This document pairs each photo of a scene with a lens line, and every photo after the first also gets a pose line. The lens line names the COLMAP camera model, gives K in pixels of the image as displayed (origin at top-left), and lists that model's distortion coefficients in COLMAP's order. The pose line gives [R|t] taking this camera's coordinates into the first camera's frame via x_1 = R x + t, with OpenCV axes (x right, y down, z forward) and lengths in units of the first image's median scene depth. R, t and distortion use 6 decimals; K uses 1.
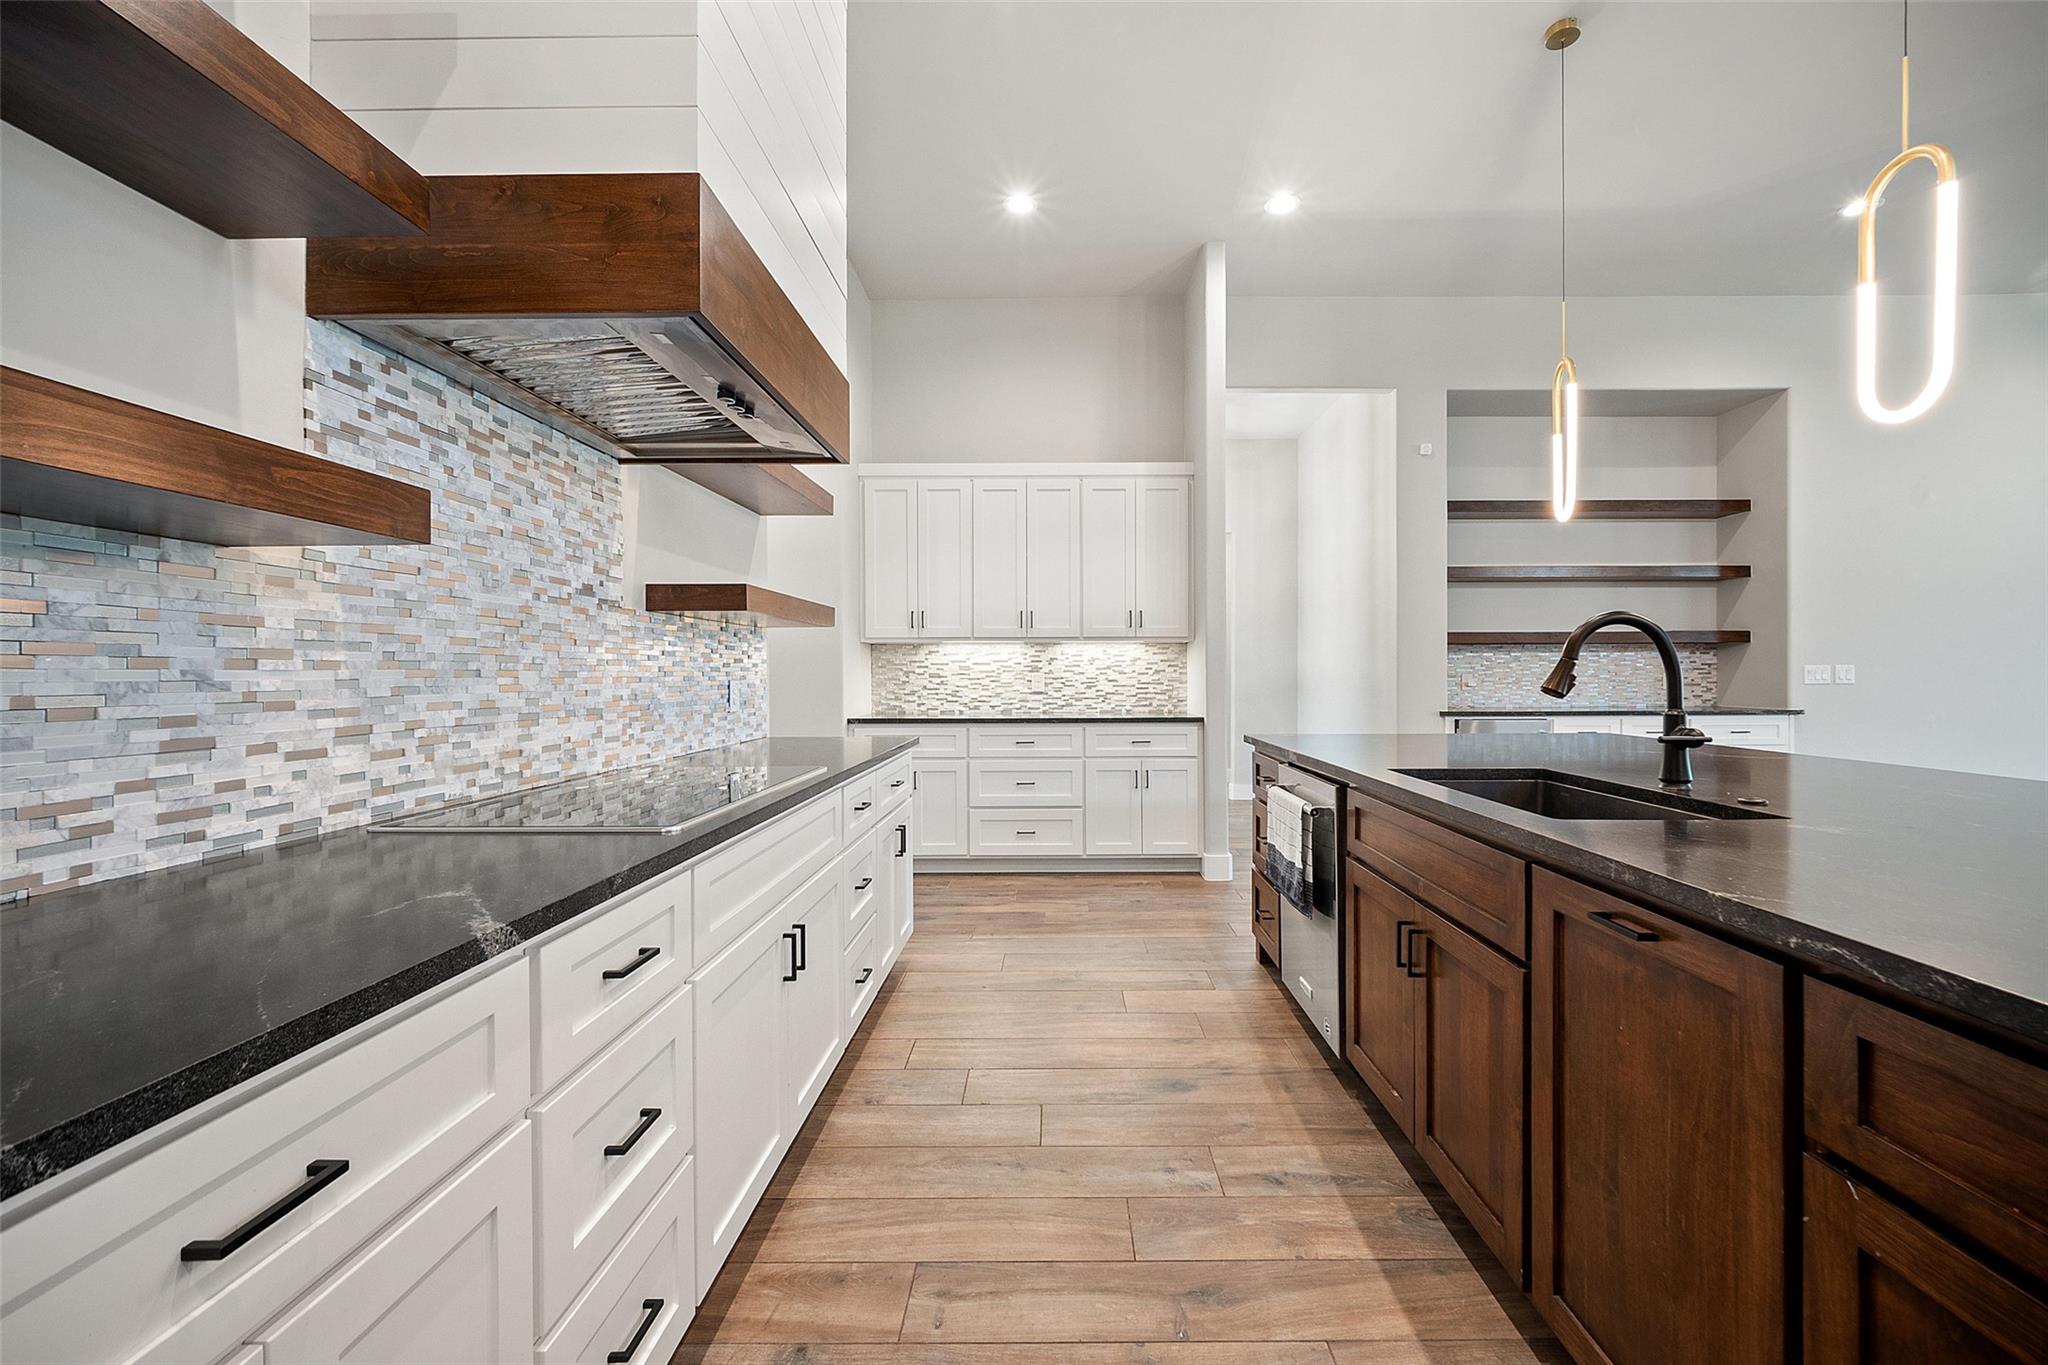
lens RADIAL K [[818.8, 0, 1058.4], [0, 818.8, 674.1], [0, 0, 1]] dist [-0.002821, -0.000127]
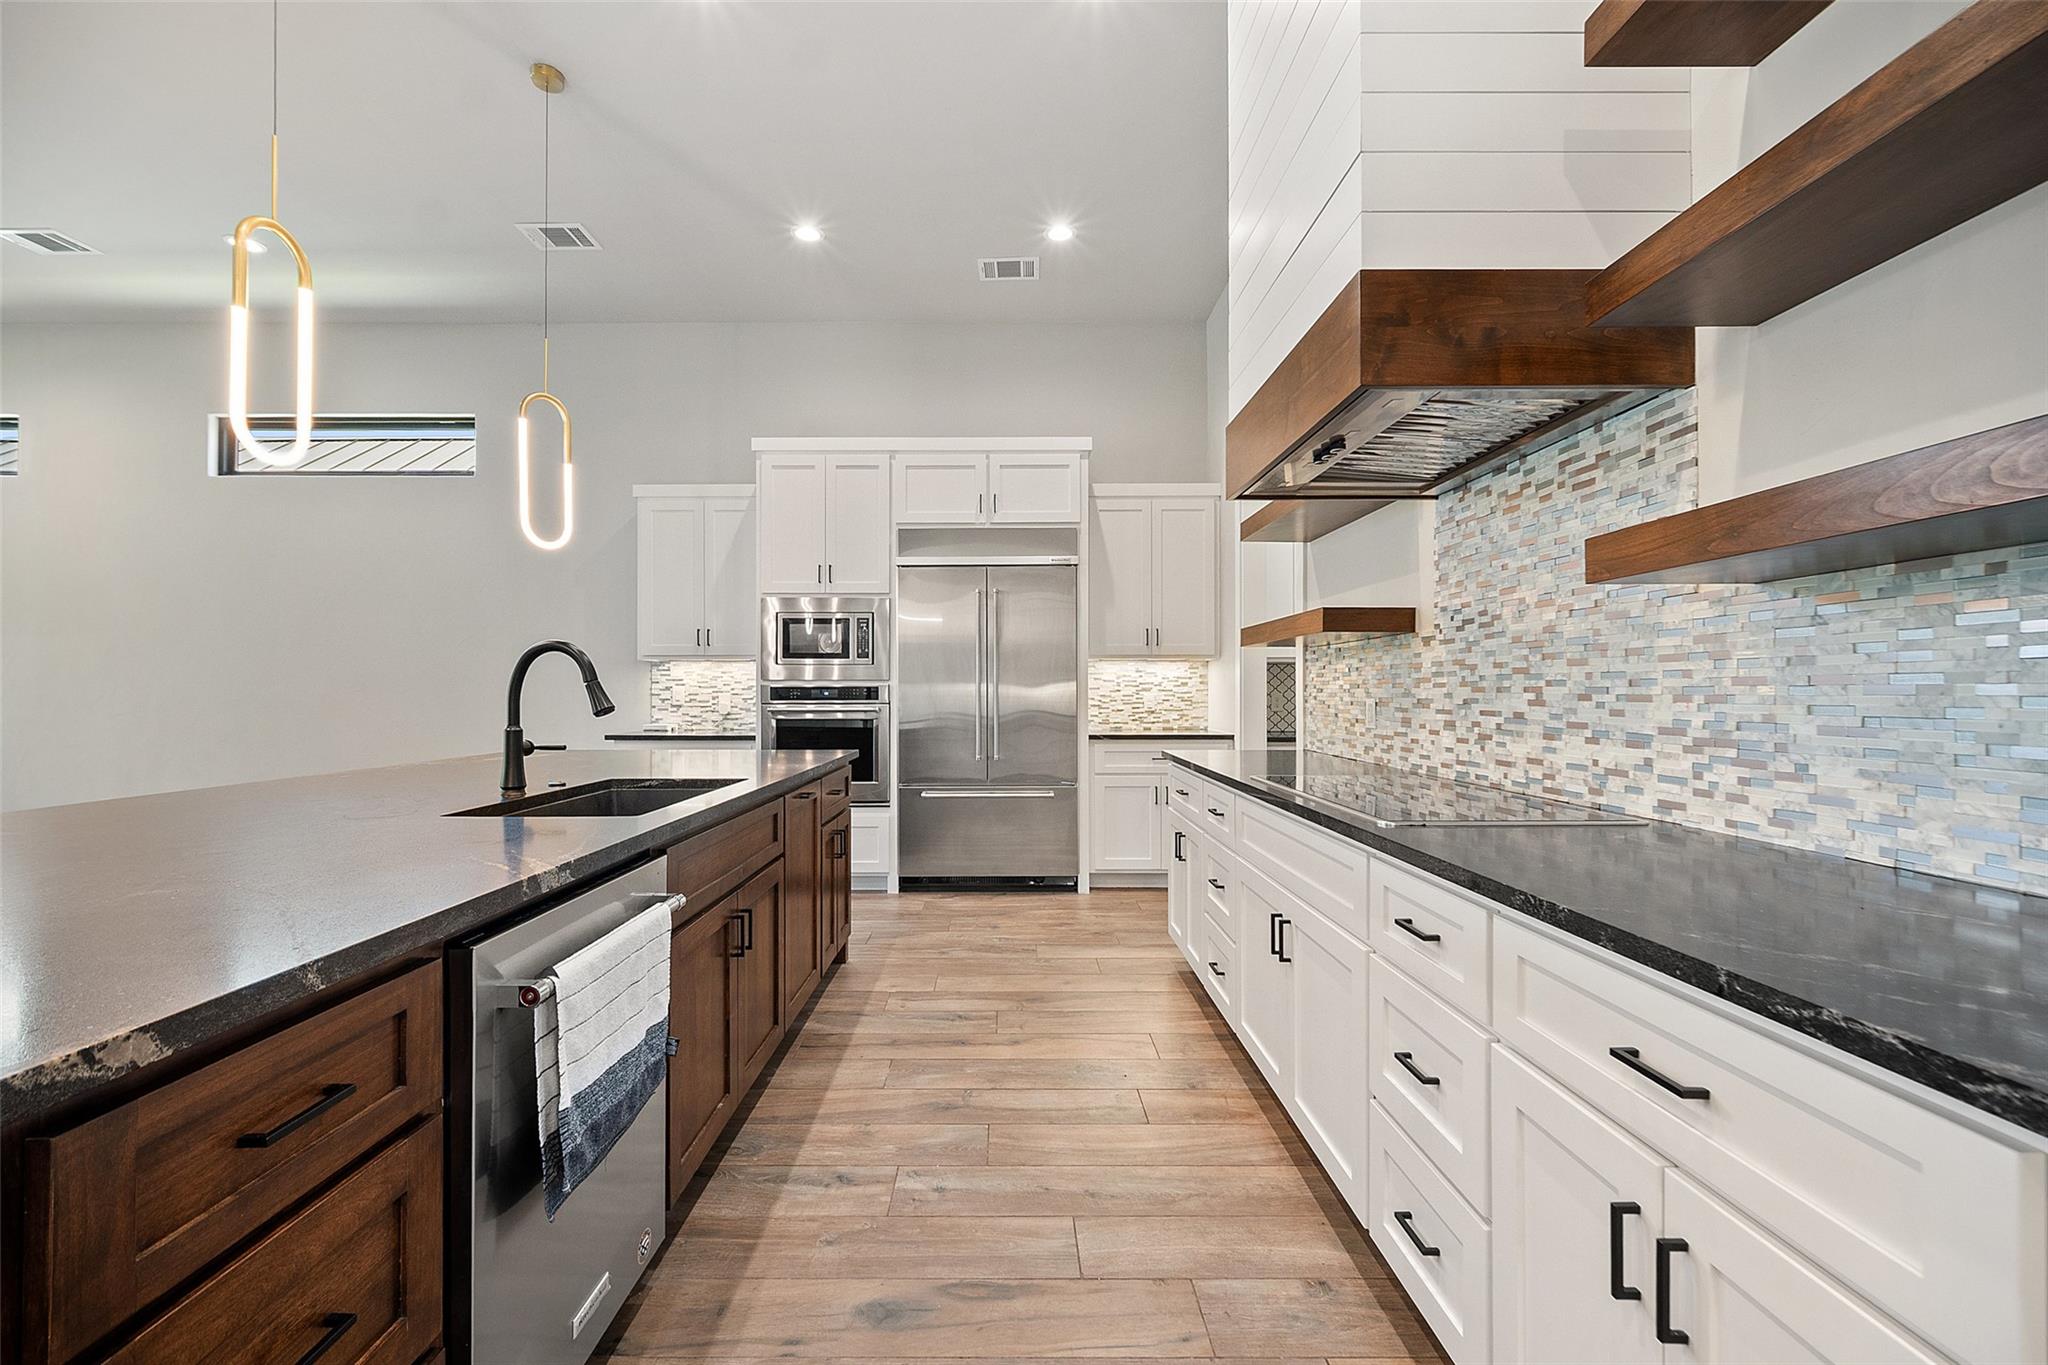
lens RADIAL K [[835.5, 0, 1005.0], [0, 835.5, 690.2], [0, 0, 1]] dist [-0.001248, -0.000209]
pose [[-0.999982, 0.005683, 0.002075, 0.024383], [0.005683, 0.999984, 0.000307, -0.001957], [-0.002073, 0.000319, -0.999998, 0.965578]]
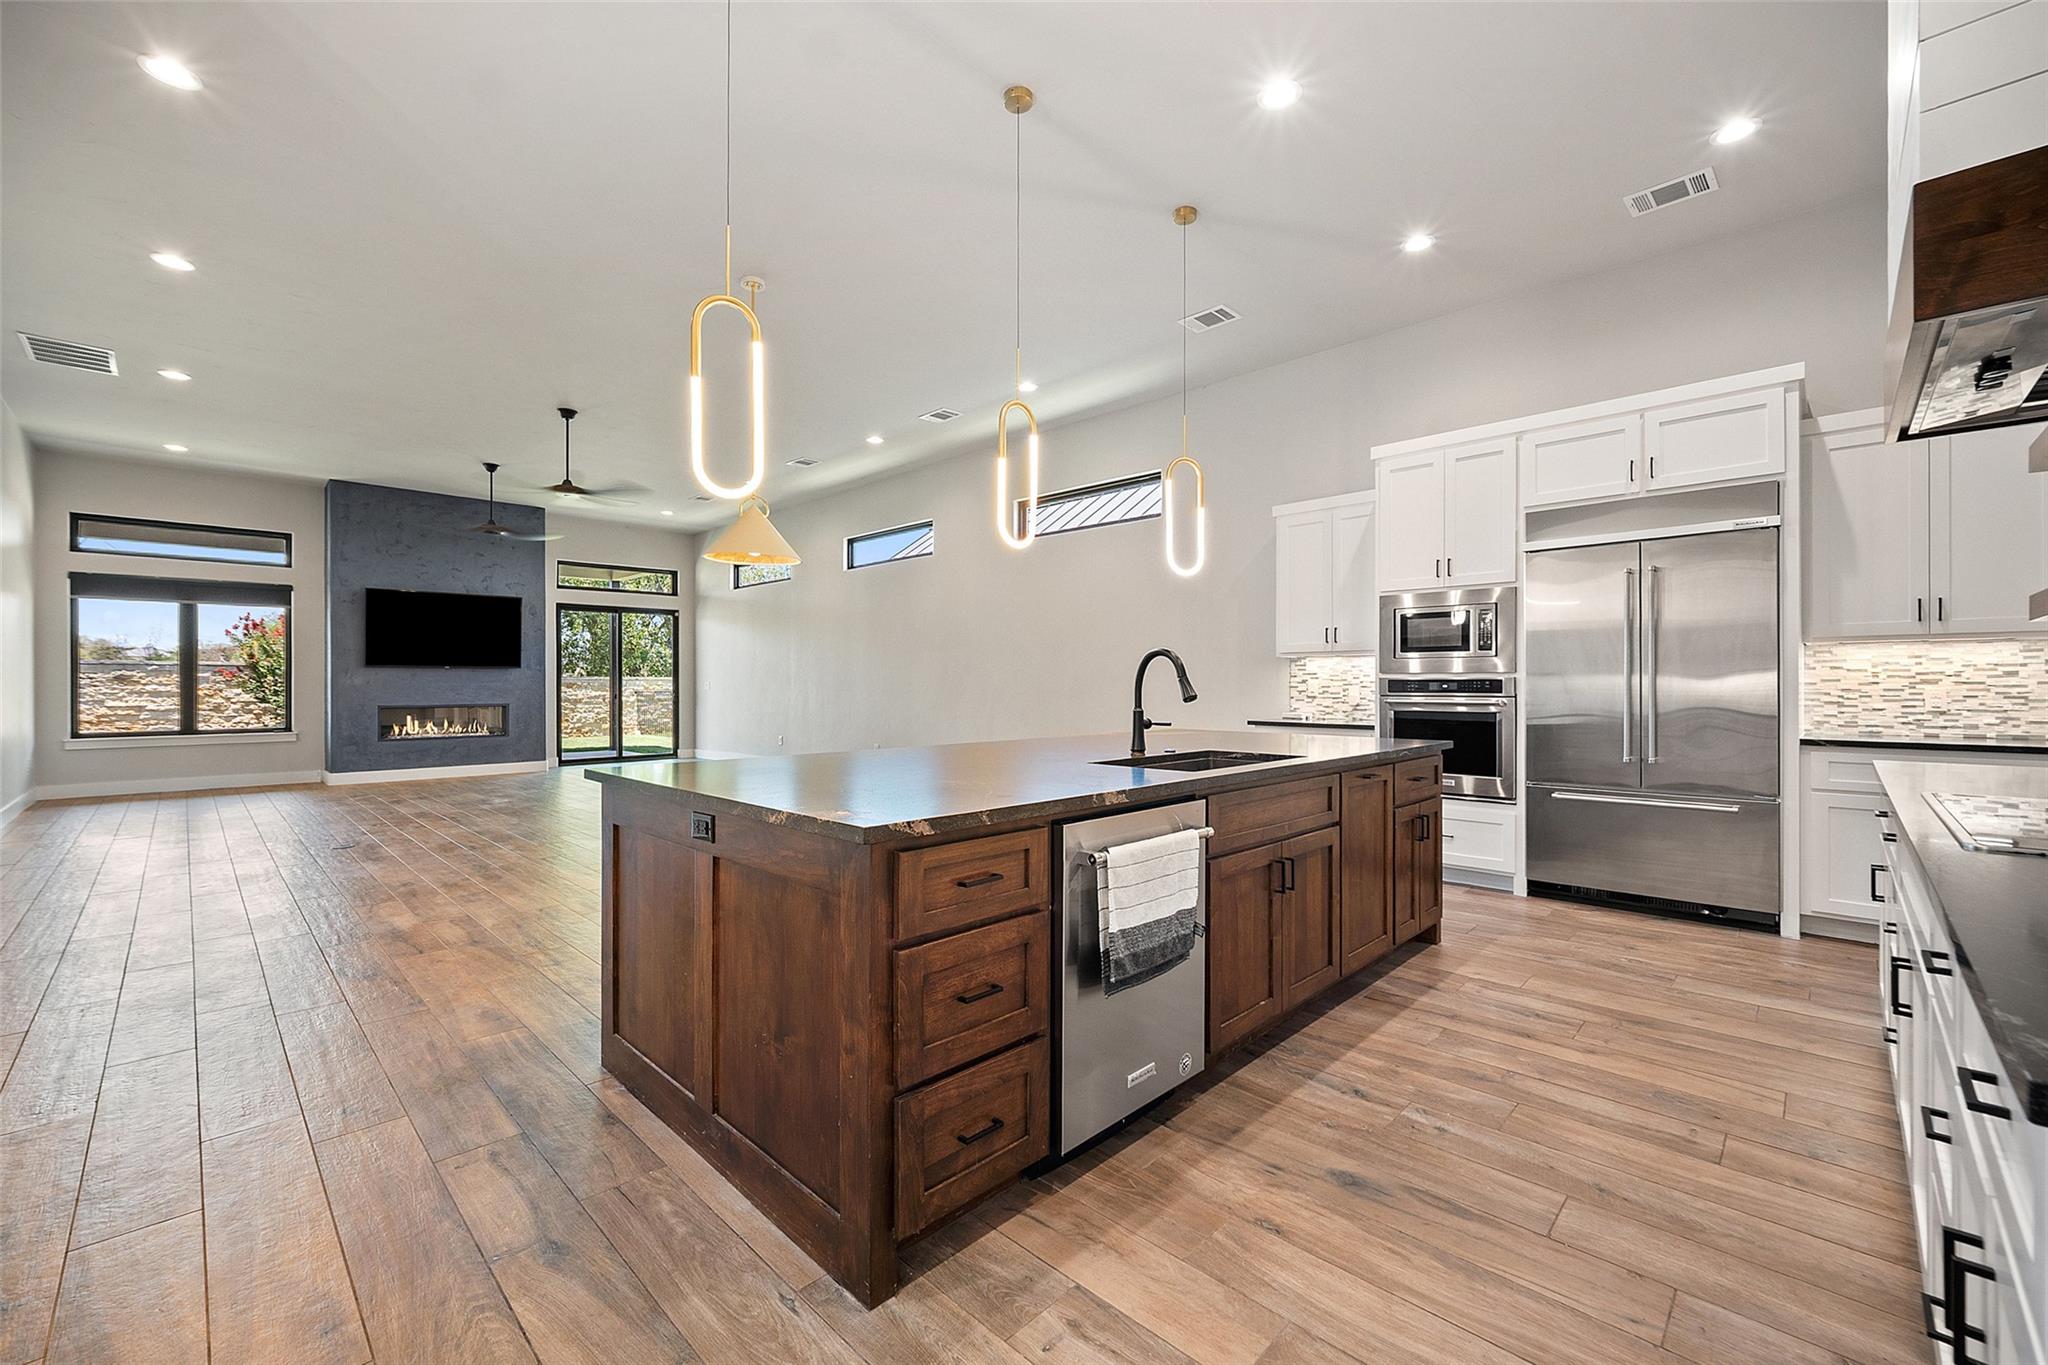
lens RADIAL K [[832.4, 0, 1024.0], [0, 832.4, 682.5], [0, 0, 1]] dist [-0.000138, 0.000260]
pose [[-0.715767, 0.006813, 0.698306, -0.121752], [0.005205, 0.999977, -0.004421, -0.001521], [-0.698320, 0.000471, -0.715786, 1.057708]]
